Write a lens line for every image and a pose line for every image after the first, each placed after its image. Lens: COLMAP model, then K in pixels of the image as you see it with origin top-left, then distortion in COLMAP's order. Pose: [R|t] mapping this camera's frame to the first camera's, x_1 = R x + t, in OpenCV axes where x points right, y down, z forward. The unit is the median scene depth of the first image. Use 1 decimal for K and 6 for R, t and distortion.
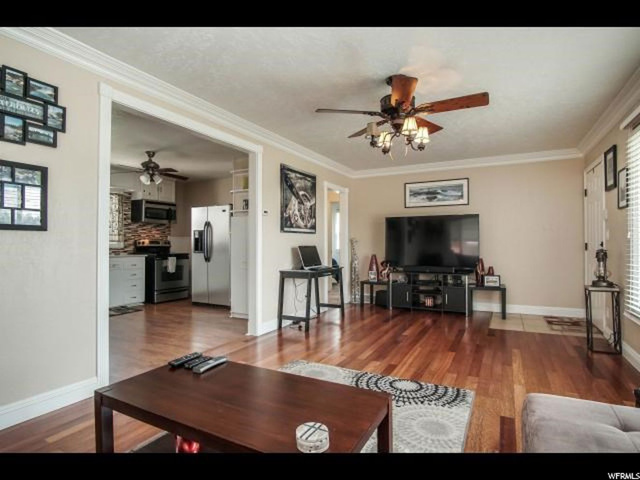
lens RADIAL K [[345.1, 0, 318.7], [0, 345.1, 241.8], [0, 0, 1]] dist [-0.024744, 0.001429]
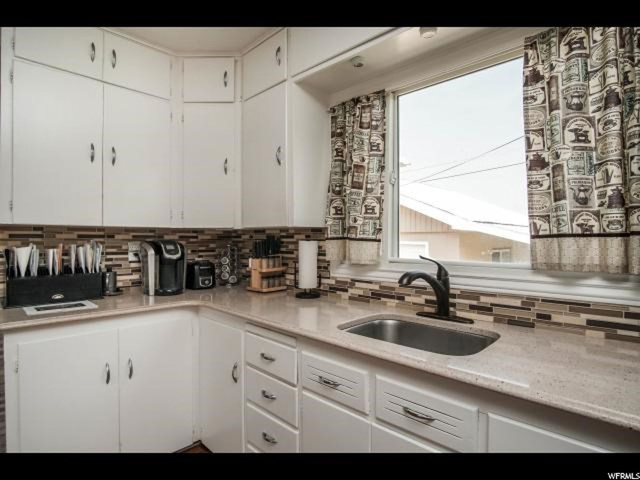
lens RADIAL K [[345.1, 0, 320.8], [0, 345.1, 241.1], [0, 0, 1]] dist [-0.024744, 0.001429]
pose [[-0.278977, 0.005751, -0.960281, -0.387639], [0.005699, 0.999974, 0.004333, -0.018896], [0.960281, -0.004264, -0.279002, 0.932378]]
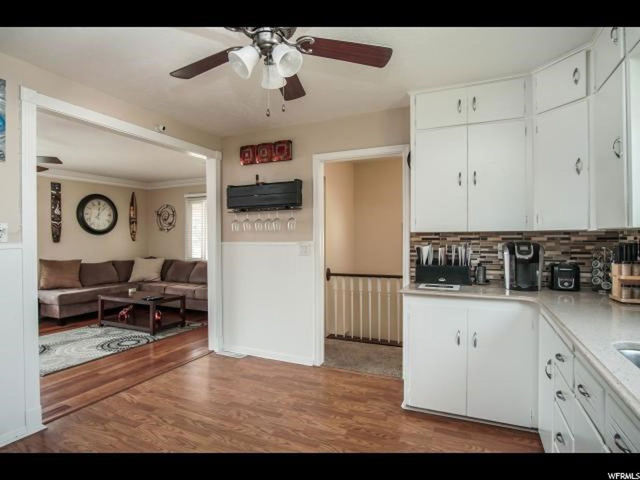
lens RADIAL K [[345.1, 0, 320.5], [0, 345.1, 240.4], [0, 0, 1]] dist [-0.024744, 0.001429]
pose [[-0.997942, 0.006609, -0.063785, -0.422513], [0.006649, 0.999978, -0.000411, -0.022569], [0.063781, -0.000834, -0.997964, 1.065050]]
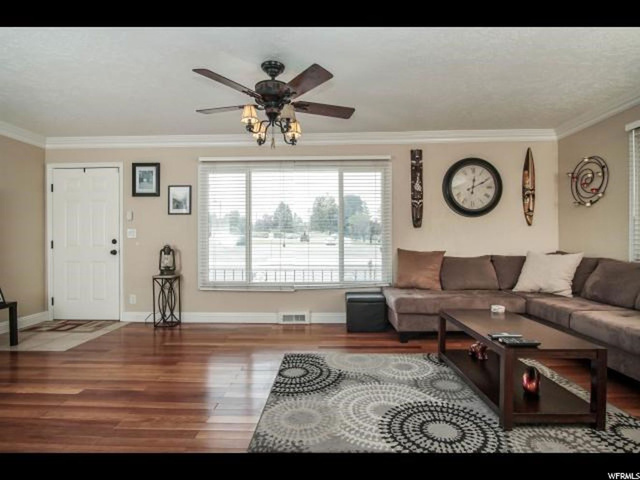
lens RADIAL K [[345.1, 0, 319.4], [0, 345.1, 239.9], [0, 0, 1]] dist [-0.024744, 0.001429]
pose [[-0.453780, 0.009908, 0.891058, -0.308587], [0.002677, 0.999949, -0.009755, 0.009417], [-0.891109, -0.002041, -0.453784, 0.601291]]
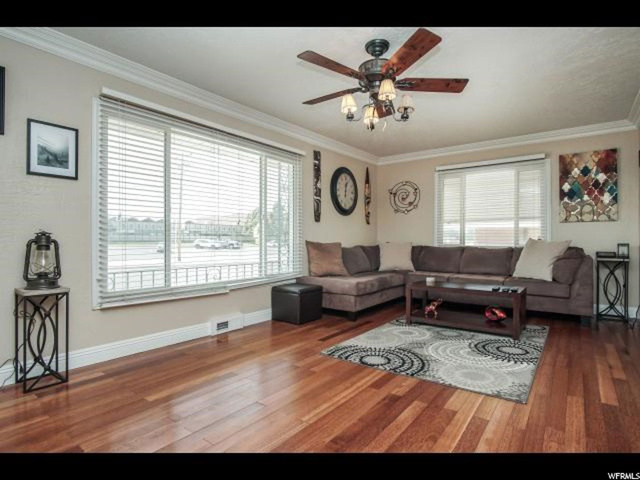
lens RADIAL K [[345.1, 0, 318.4], [0, 345.1, 243.4], [0, 0, 1]] dist [-0.024744, 0.001429]
pose [[-0.988470, 0.003057, 0.151386, 0.113045], [0.003544, 0.999989, 0.002947, 0.024902], [-0.151375, 0.003449, -0.988470, 0.879827]]
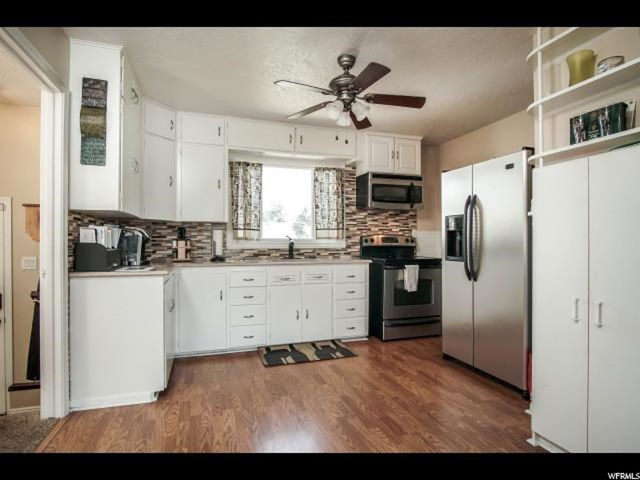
lens RADIAL K [[345.1, 0, 320.4], [0, 345.1, 242.5], [0, 0, 1]] dist [-0.024744, 0.001429]
pose [[0.723929, 0.002465, -0.689870, -0.144421], [0.005130, 0.999947, 0.008956, 0.000202], [0.689856, -0.010023, 0.723878, 0.501794]]
